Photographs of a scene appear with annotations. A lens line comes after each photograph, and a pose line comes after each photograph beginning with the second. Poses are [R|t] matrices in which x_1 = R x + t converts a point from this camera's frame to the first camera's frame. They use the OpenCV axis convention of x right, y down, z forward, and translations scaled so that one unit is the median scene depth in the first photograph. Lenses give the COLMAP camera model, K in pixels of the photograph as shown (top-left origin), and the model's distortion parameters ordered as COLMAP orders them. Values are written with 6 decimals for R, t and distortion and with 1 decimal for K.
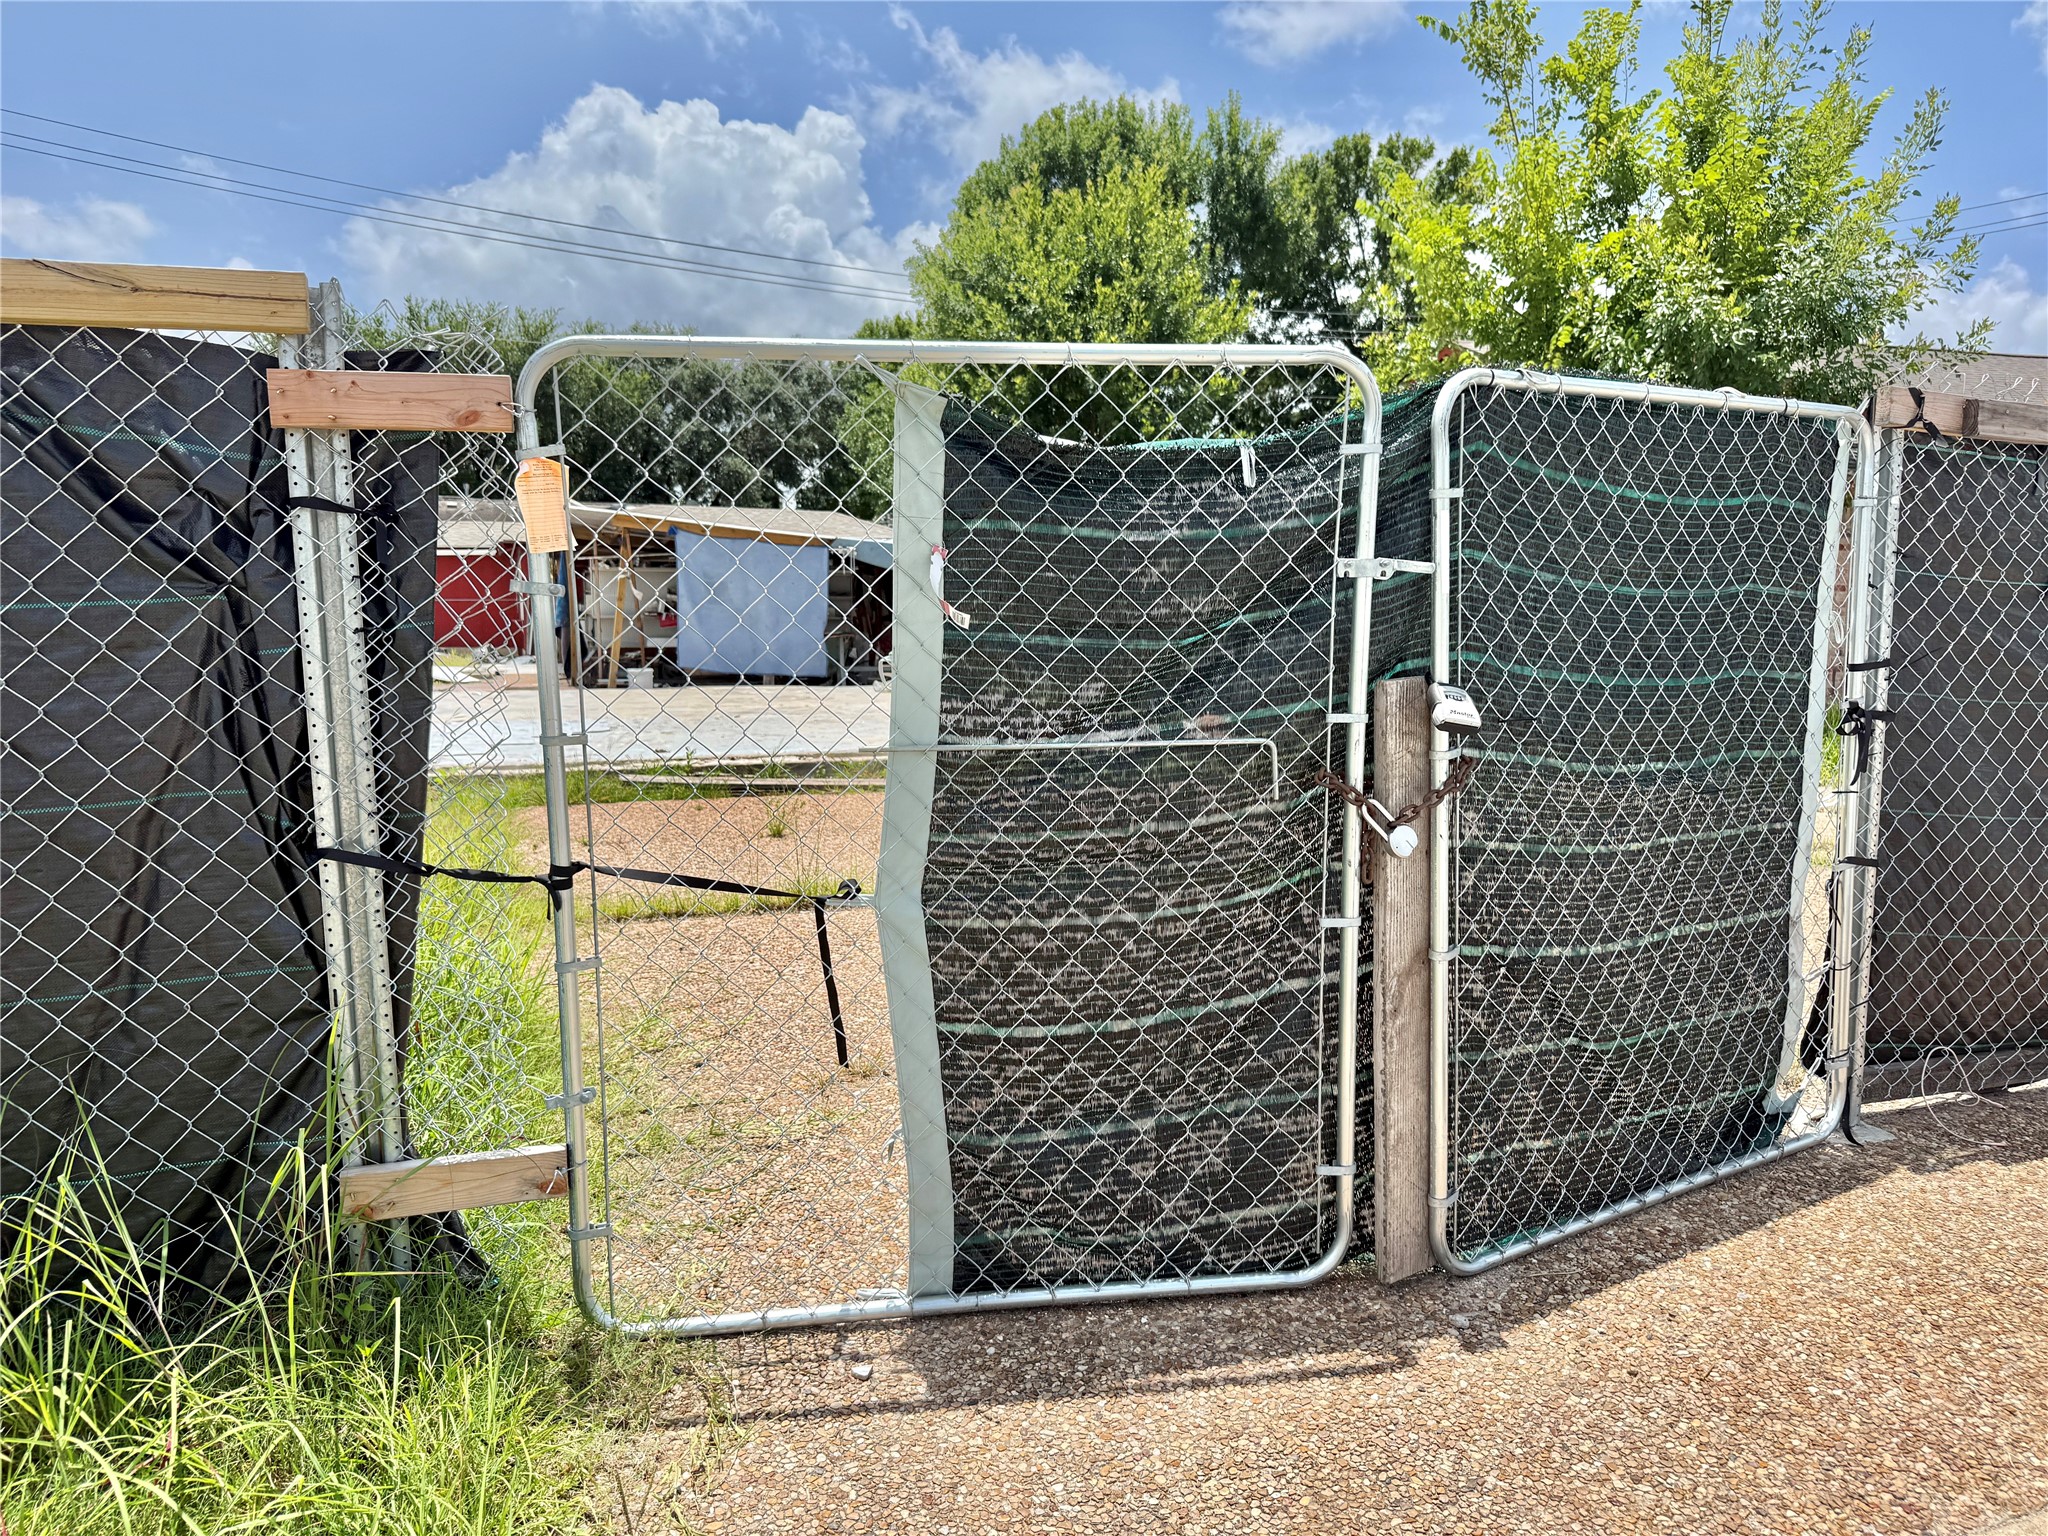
lens RADIAL K [[1430.7, 0, 1026.4], [0, 1430.7, 768.7], [0, 0, 1]] dist [0.065878, -0.082555]
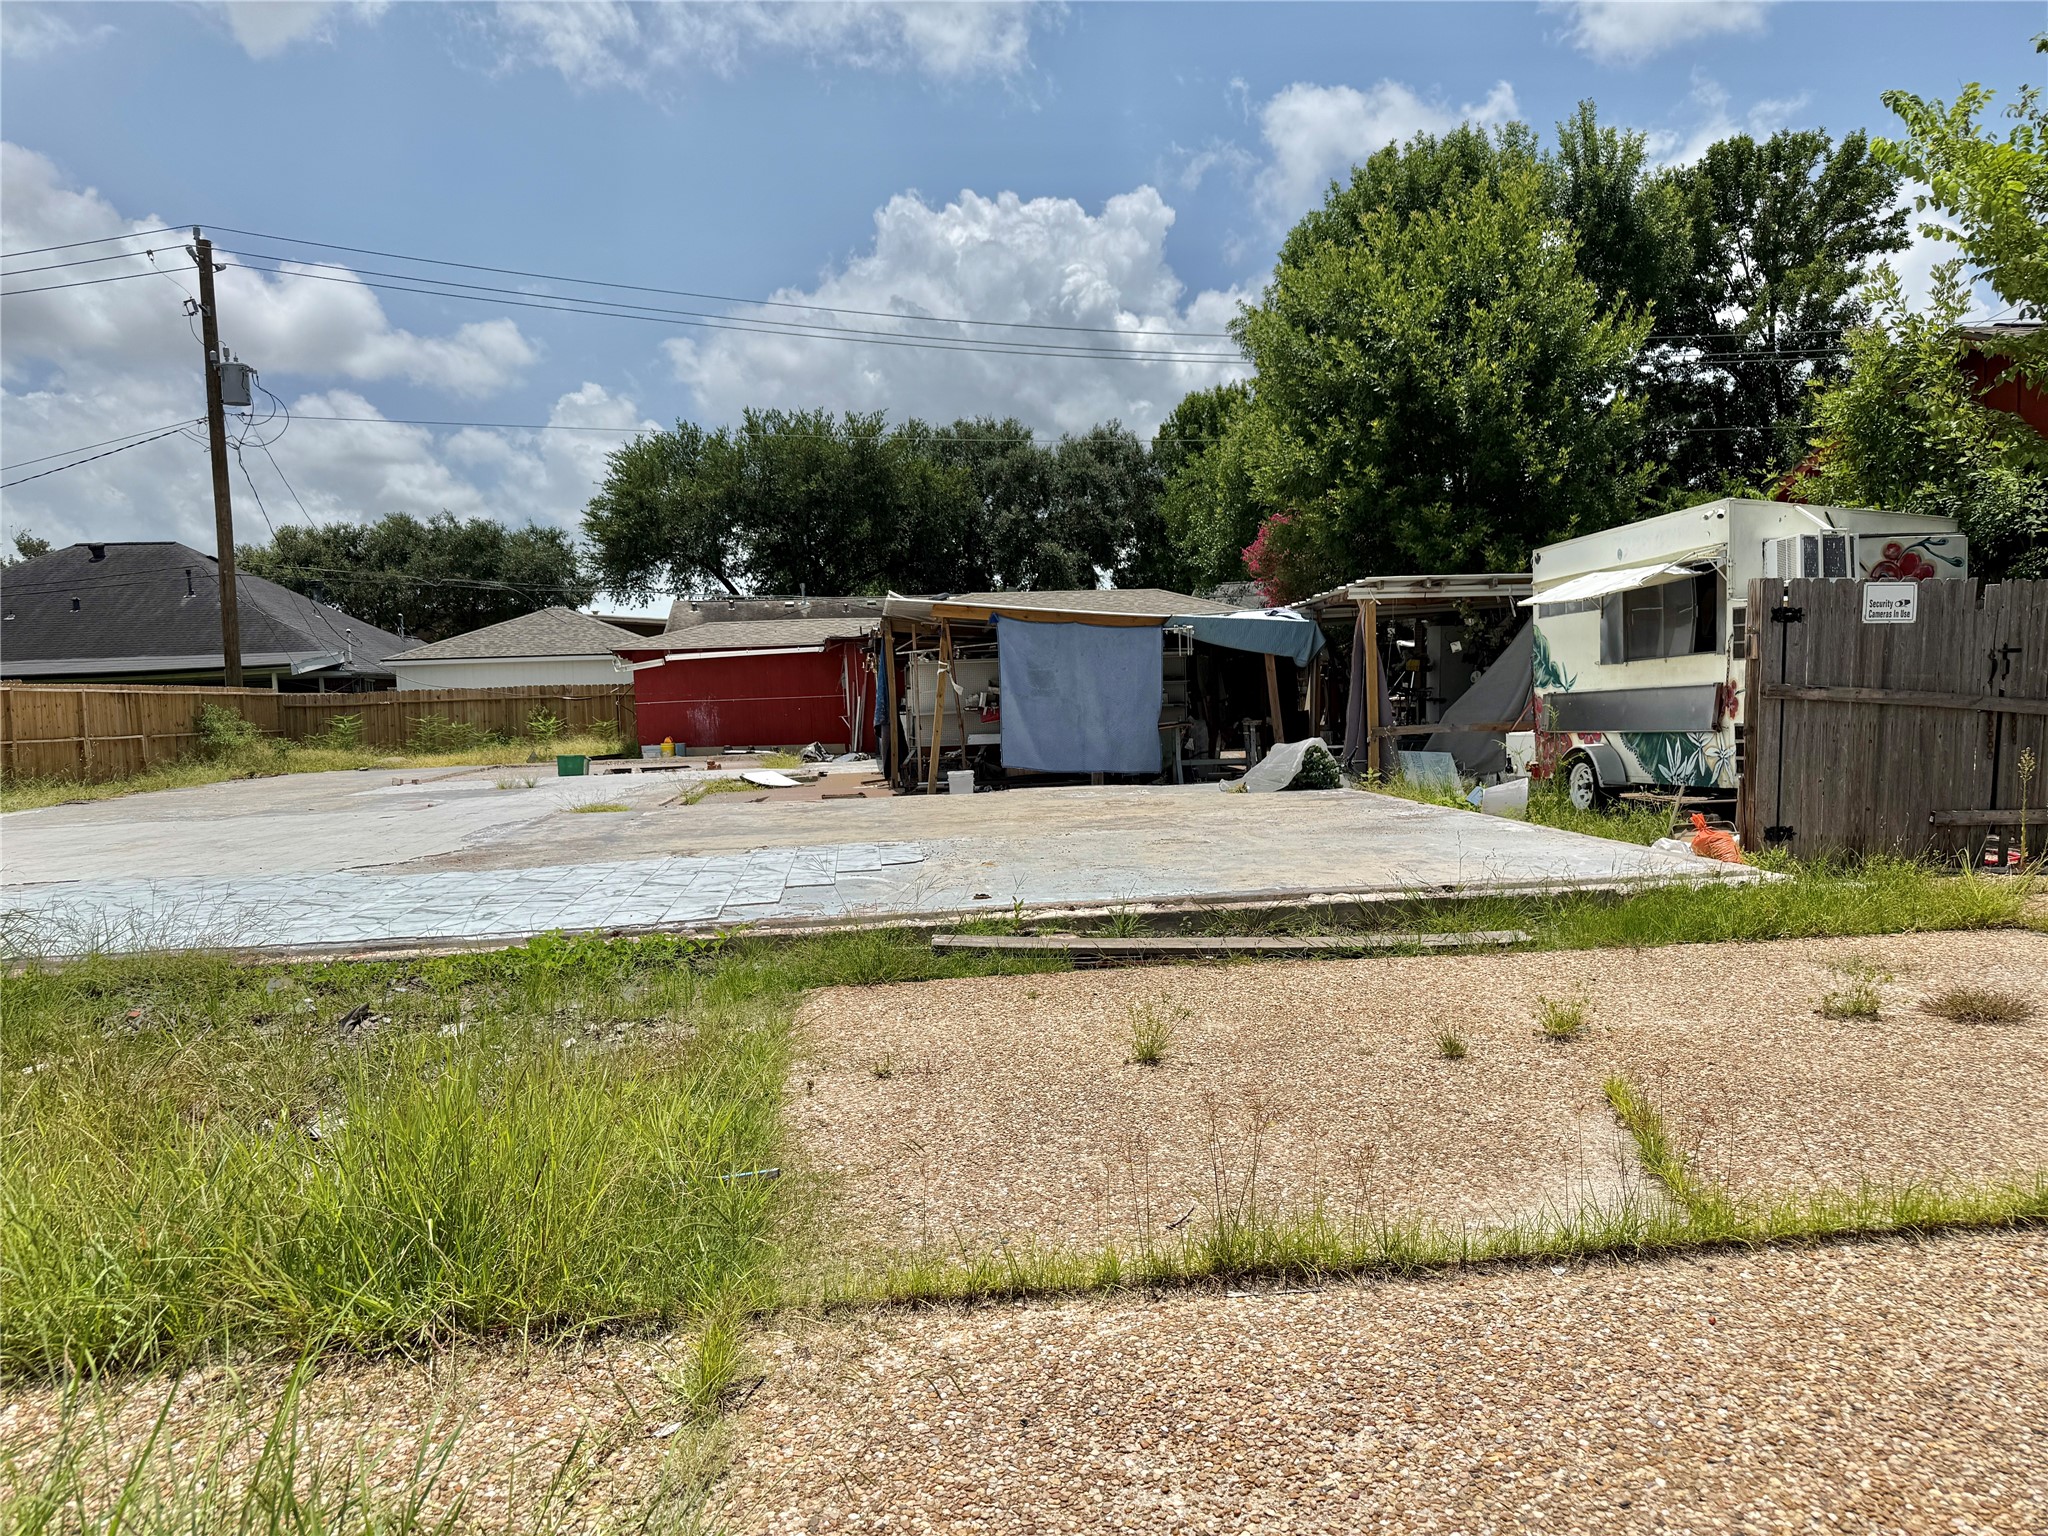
lens RADIAL K [[1430.7, 0, 1021.9], [0, 1430.7, 765.7], [0, 0, 1]] dist [0.065878, -0.082555]
pose [[0.975121, -0.025139, -0.220242, -0.026634], [0.013094, 0.998346, -0.055977, -0.018169], [0.221285, 0.051700, 0.973838, 0.107198]]
